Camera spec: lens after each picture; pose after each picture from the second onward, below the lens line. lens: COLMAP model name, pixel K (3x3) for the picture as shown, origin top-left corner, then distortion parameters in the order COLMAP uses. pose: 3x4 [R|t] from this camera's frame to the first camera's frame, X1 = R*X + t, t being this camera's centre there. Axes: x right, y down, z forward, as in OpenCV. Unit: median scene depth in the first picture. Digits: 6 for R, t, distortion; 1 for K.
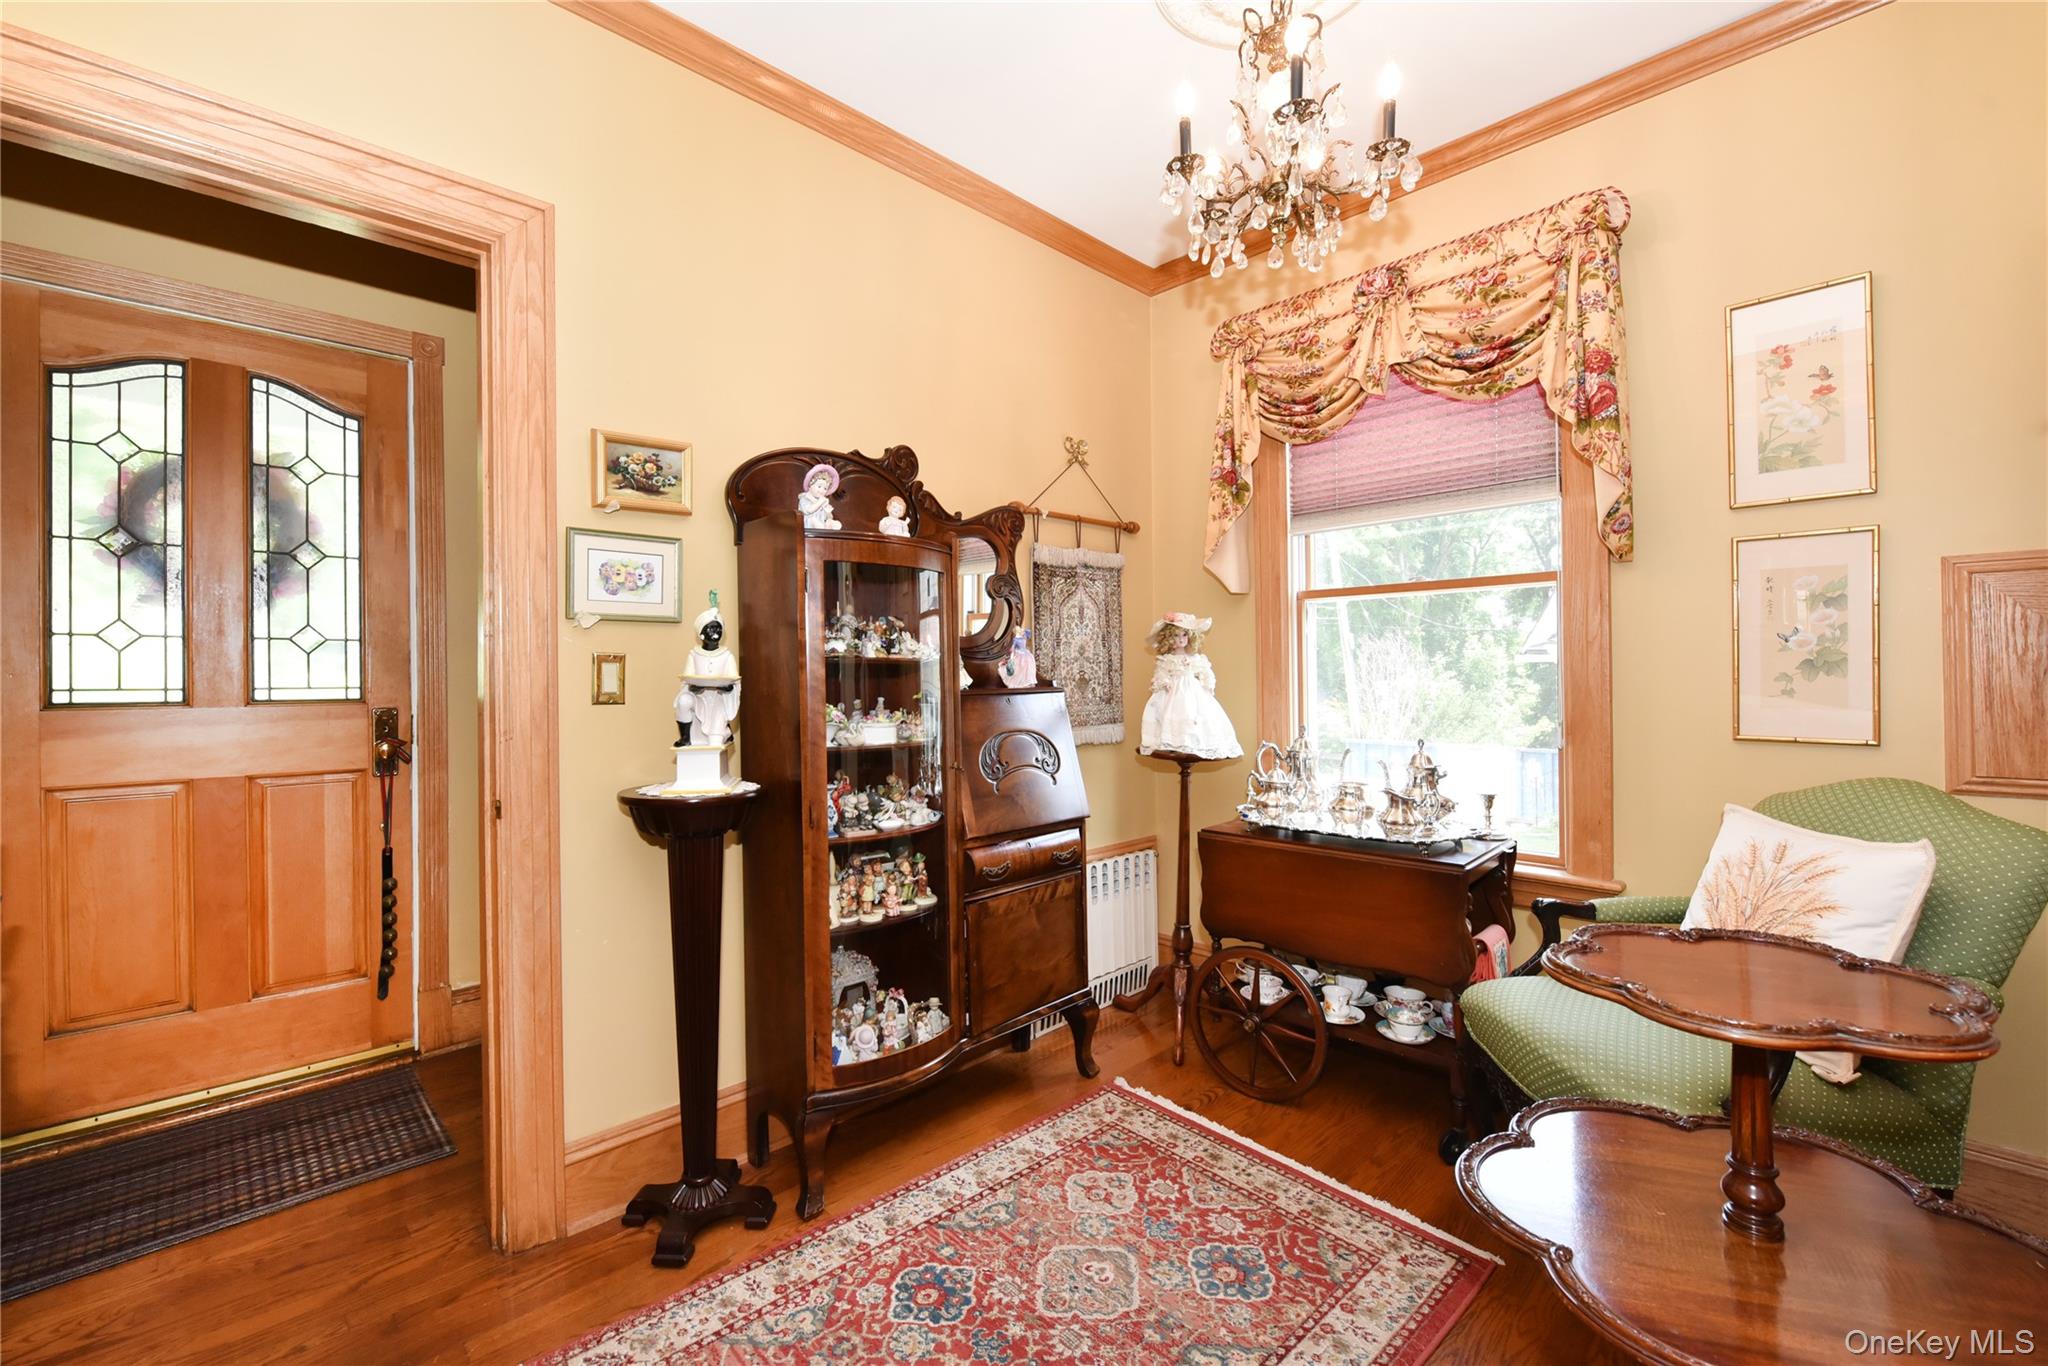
lens RADIAL K [[931.7, 0, 1024.0], [0, 931.7, 683.0], [0, 0, 1]] dist [0.000649, -0.000223]
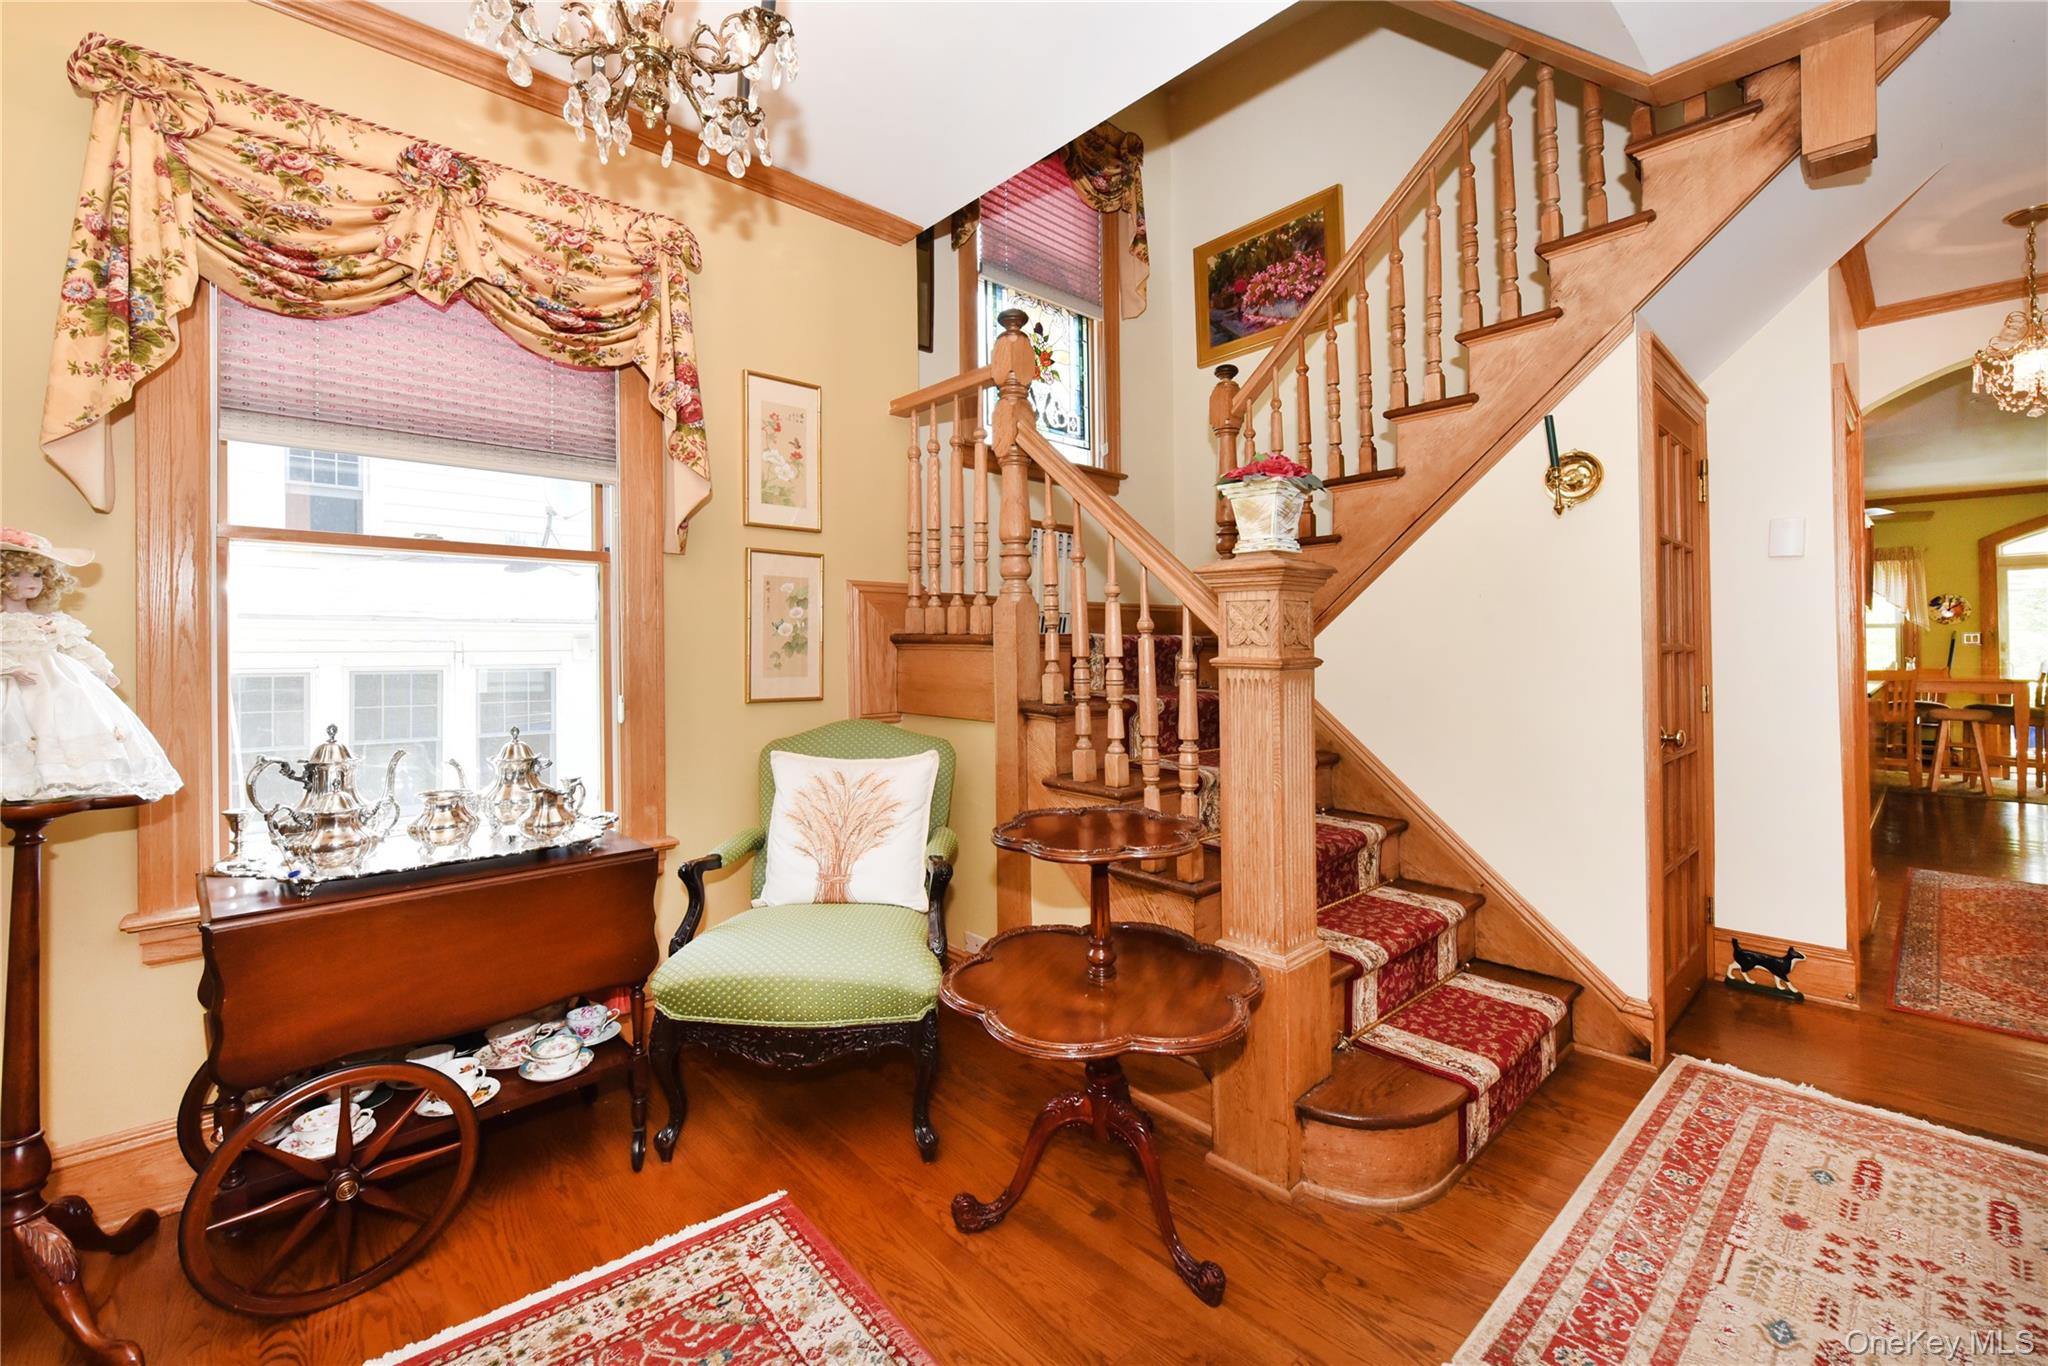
lens RADIAL K [[798.9, 0, 1086.7], [0, 798.9, 642.9], [0, 0, 1]] dist [-0.001681, 0.000100]
pose [[0.001646, 0.017137, 0.999852, -0.364601], [0.012012, 0.999781, -0.017156, 0.001967], [-0.999927, 0.012038, 0.001440, 0.545861]]
